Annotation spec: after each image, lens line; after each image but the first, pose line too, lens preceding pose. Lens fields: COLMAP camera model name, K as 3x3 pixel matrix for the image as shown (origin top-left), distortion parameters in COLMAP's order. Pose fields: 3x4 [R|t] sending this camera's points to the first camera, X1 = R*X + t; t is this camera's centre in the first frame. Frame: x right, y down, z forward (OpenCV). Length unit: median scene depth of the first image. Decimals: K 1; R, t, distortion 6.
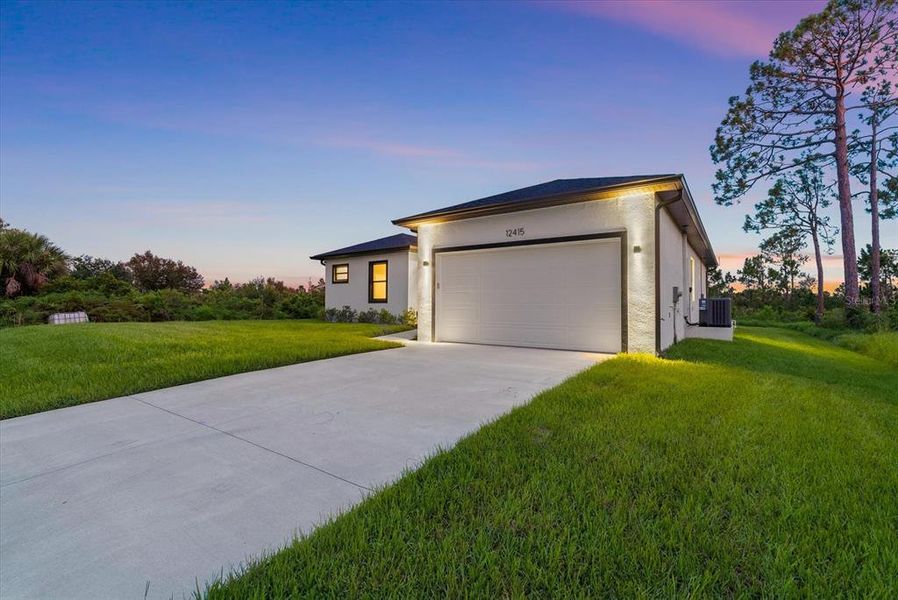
lens RADIAL K [[403.3, 0, 449.0], [0, 403.3, 300.0], [0, 0, 1]] dist [-0.001360, 0.000270]
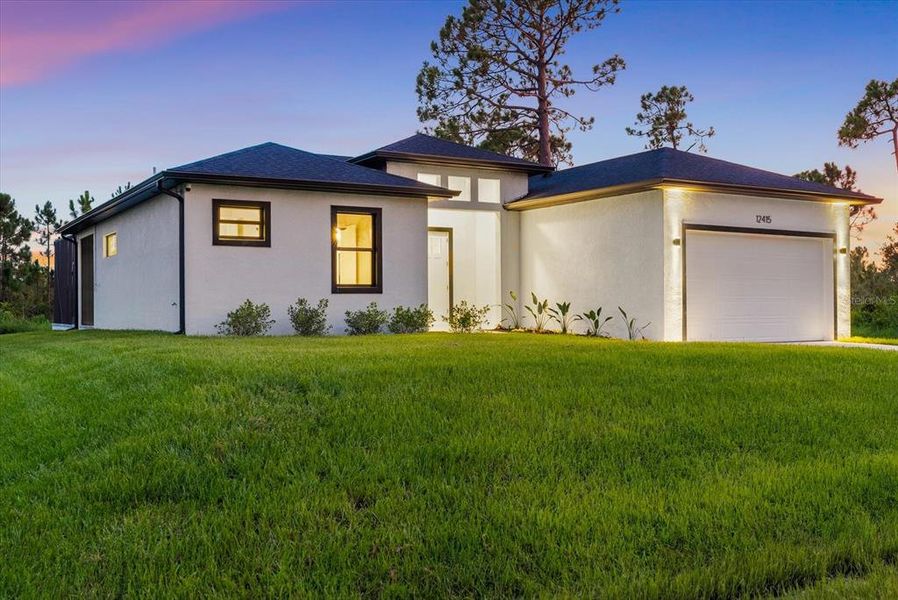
lens RADIAL K [[898.6, 0, 449.0], [0, 898.6, 296.7], [0, 0, 1]] dist [0.004076, 0.018284]
pose [[0.407408, 0.000999, 0.913246, -1.188509], [-0.011643, 0.999924, 0.004100, 0.006057], [-0.913172, -0.012304, 0.407389, 0.480012]]
